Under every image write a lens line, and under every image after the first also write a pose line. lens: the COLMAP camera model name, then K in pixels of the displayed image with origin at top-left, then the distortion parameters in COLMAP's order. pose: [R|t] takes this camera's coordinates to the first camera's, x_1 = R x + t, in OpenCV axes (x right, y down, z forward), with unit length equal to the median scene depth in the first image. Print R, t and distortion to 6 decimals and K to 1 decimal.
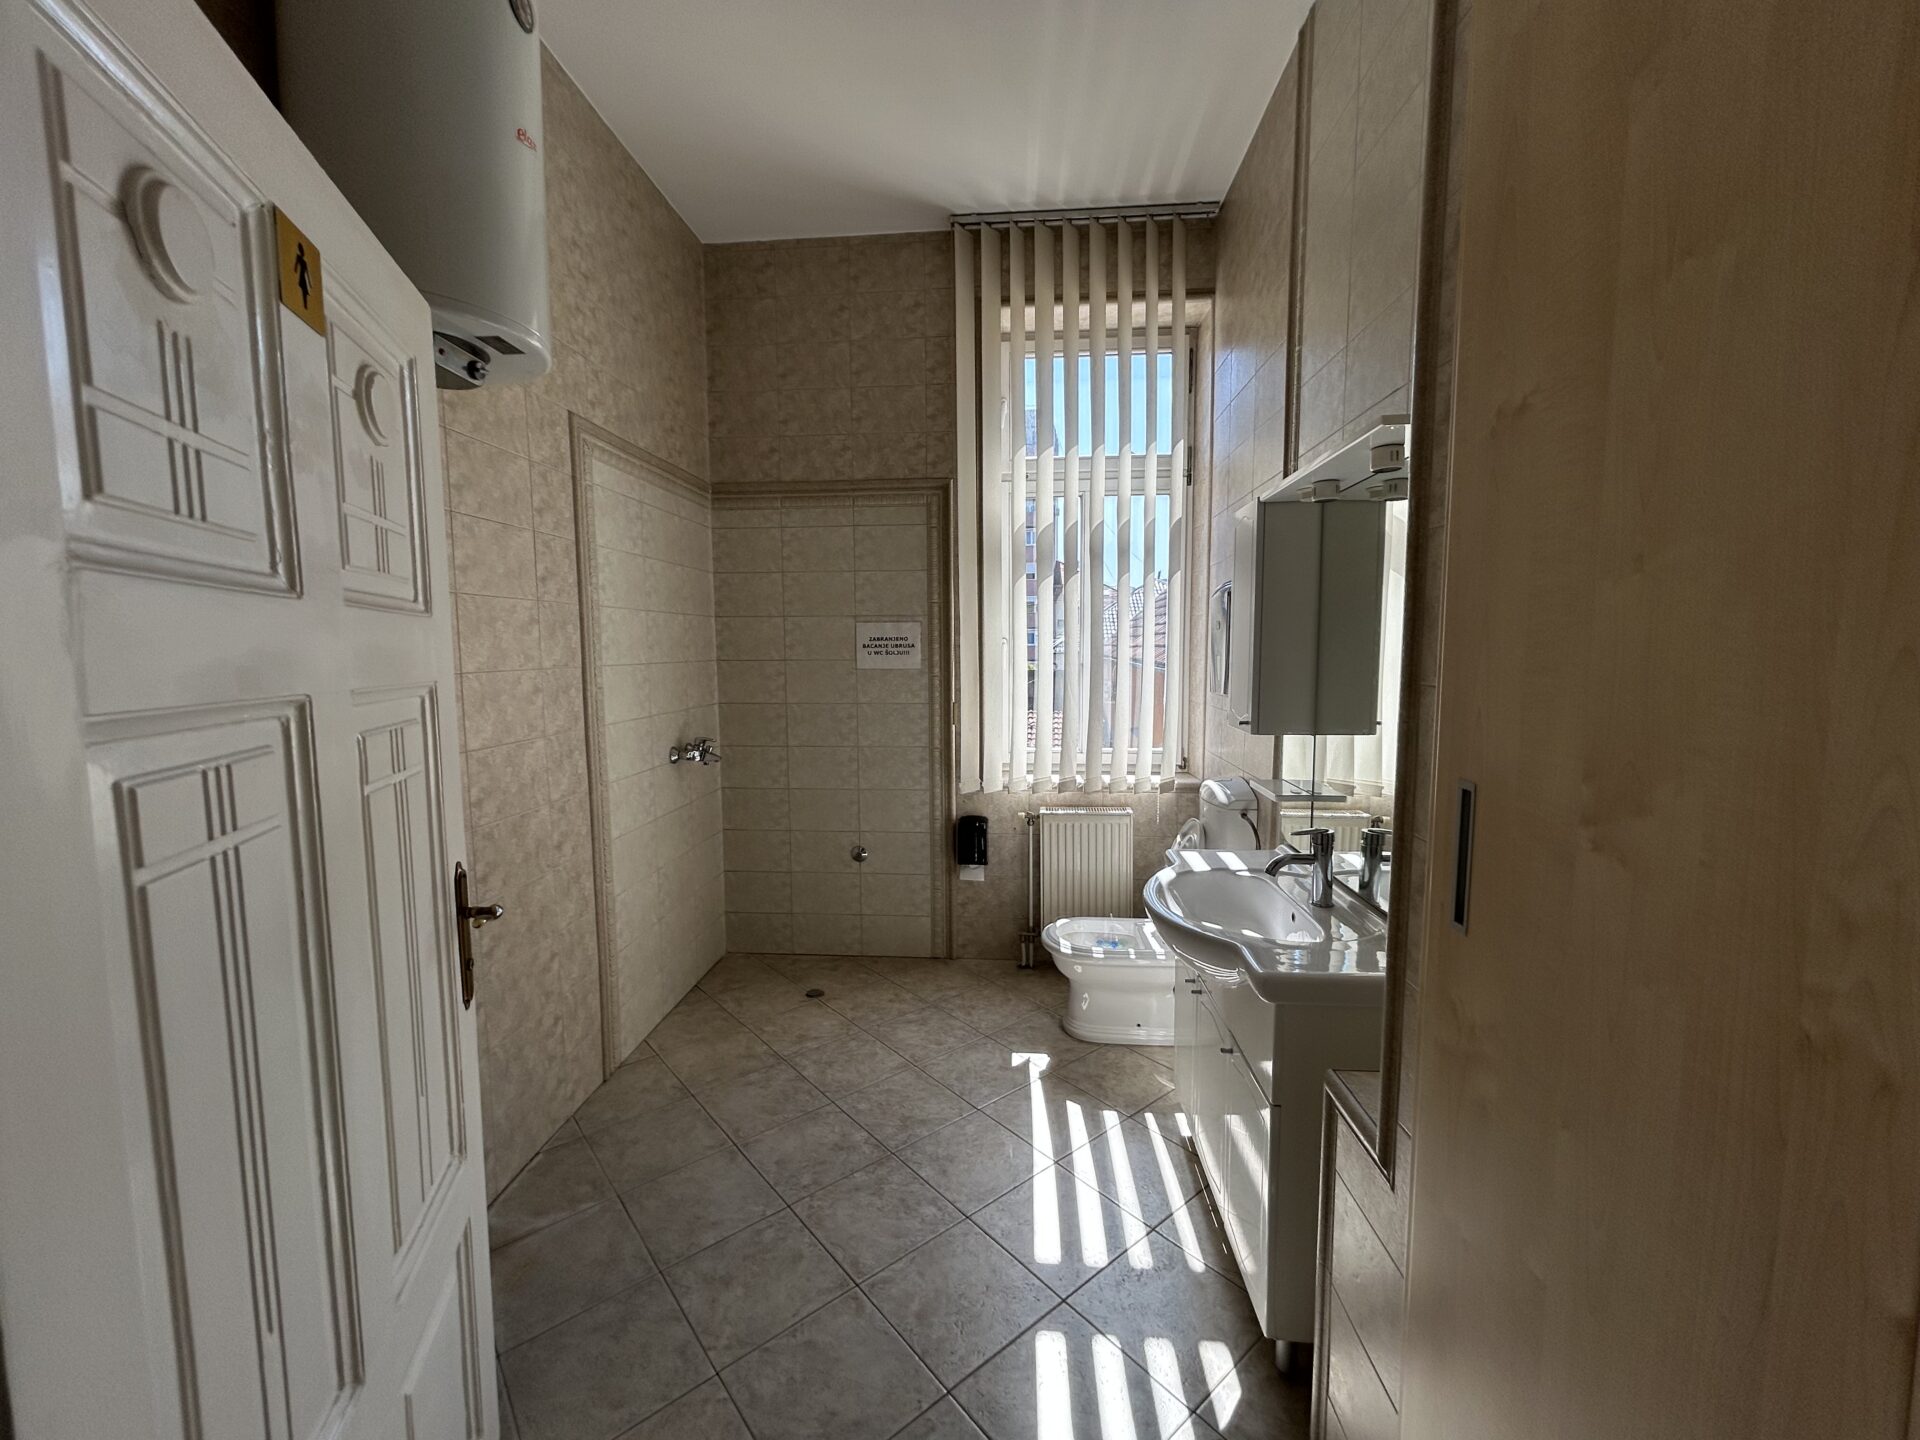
lens RADIAL K [[775.4, 0, 952.5], [0, 775.4, 707.3], [0, 0, 1]] dist [-0.000980, 0.000428]
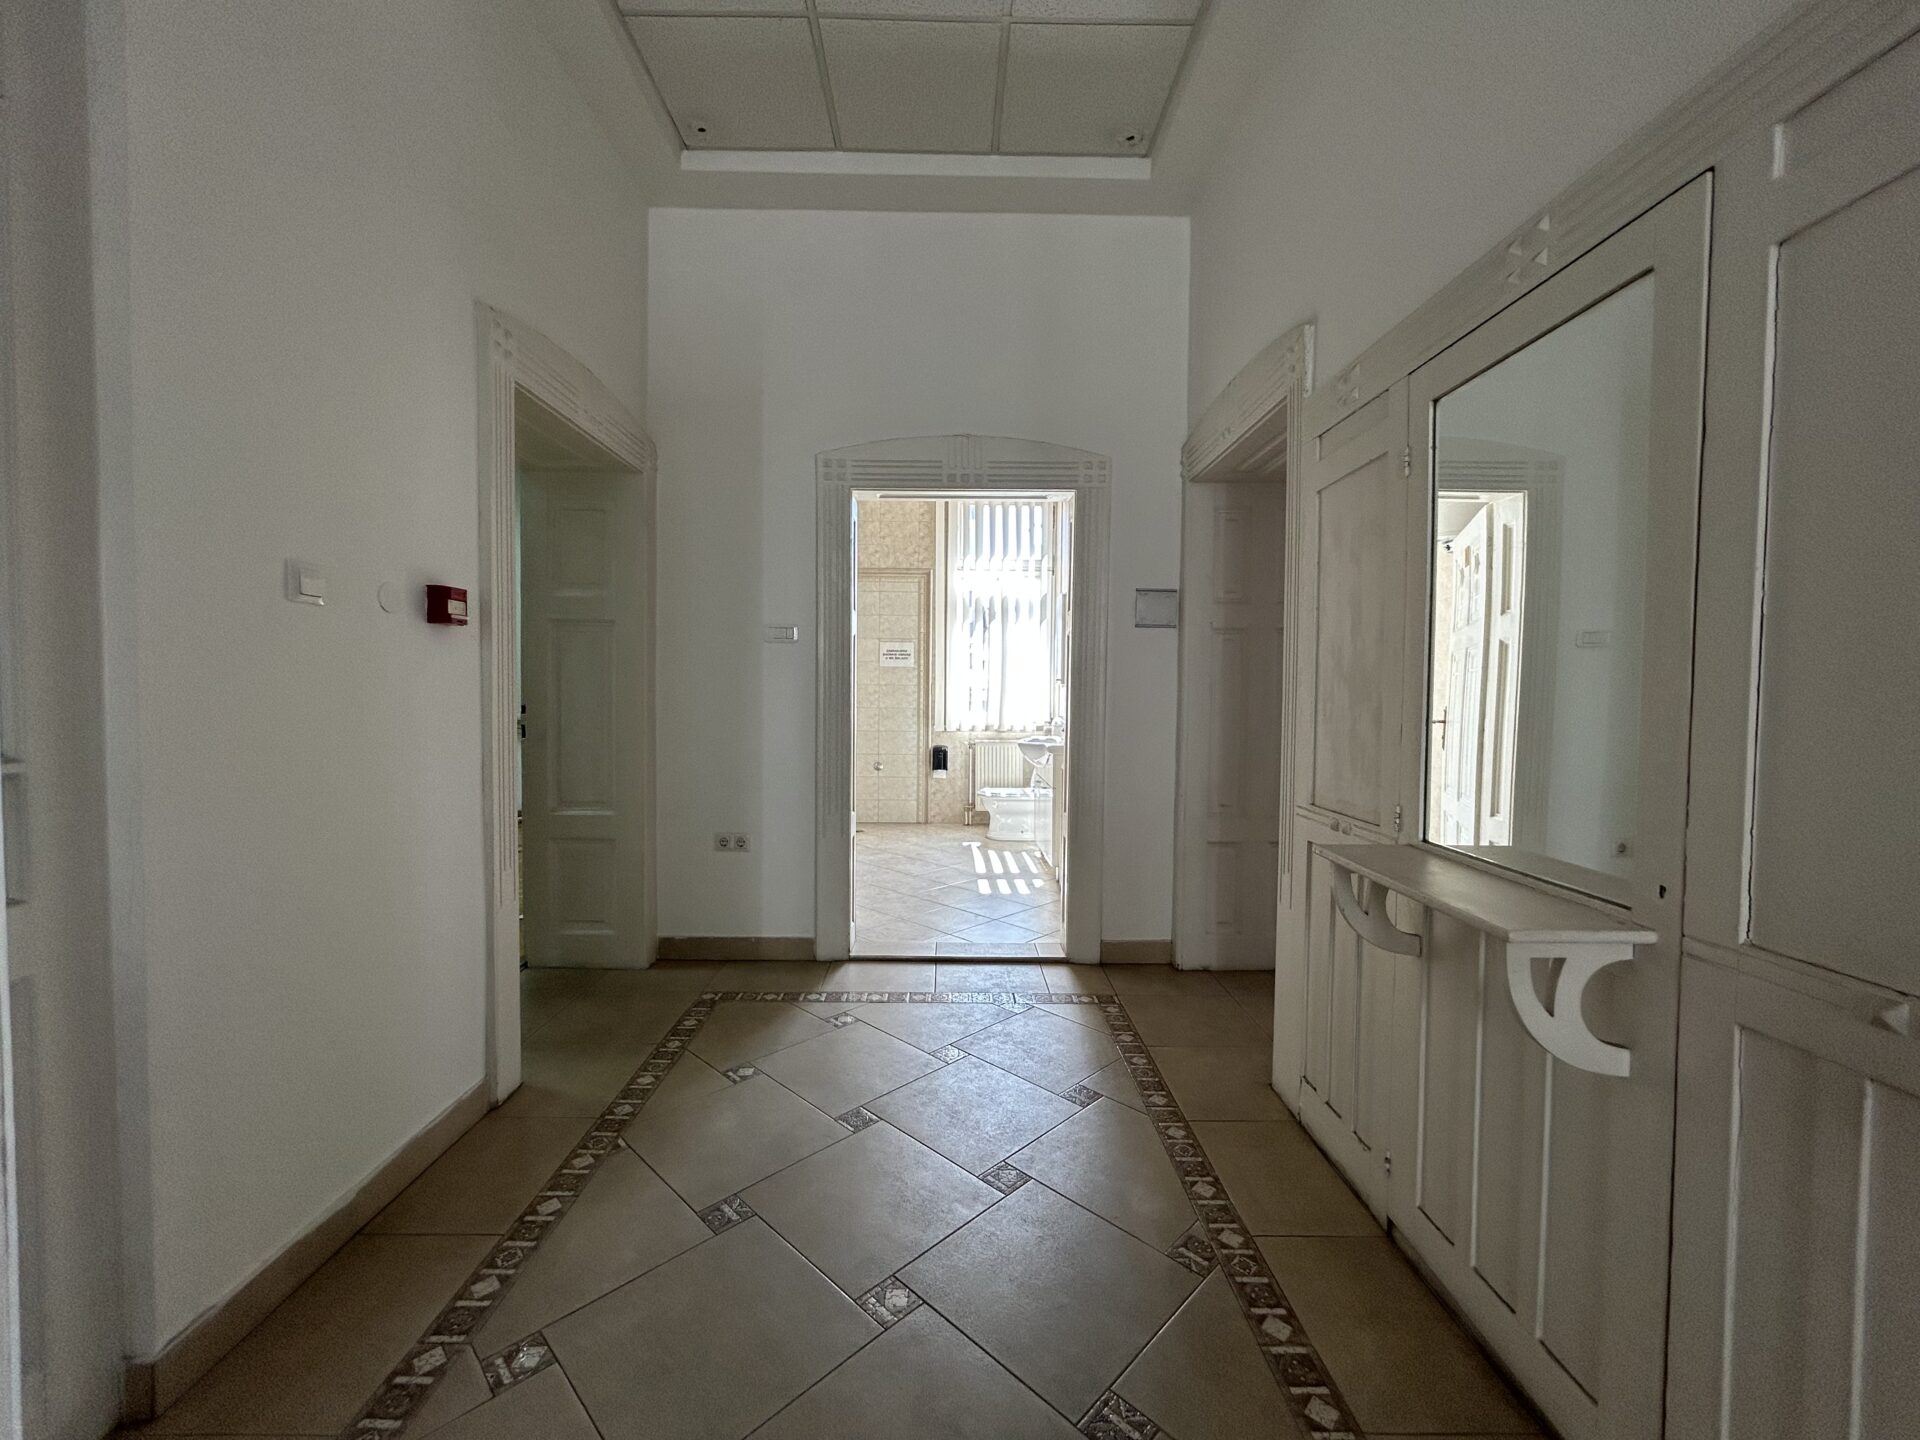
lens RADIAL K [[775.4, 0, 957.2], [0, 775.4, 717.4], [0, 0, 1]] dist [-0.000980, 0.000428]
pose [[0.994356, 0.009755, 0.105646, -0.136781], [-0.005986, 0.999336, -0.035932, 0.144726], [-0.105927, 0.035097, 0.993754, -0.915171]]
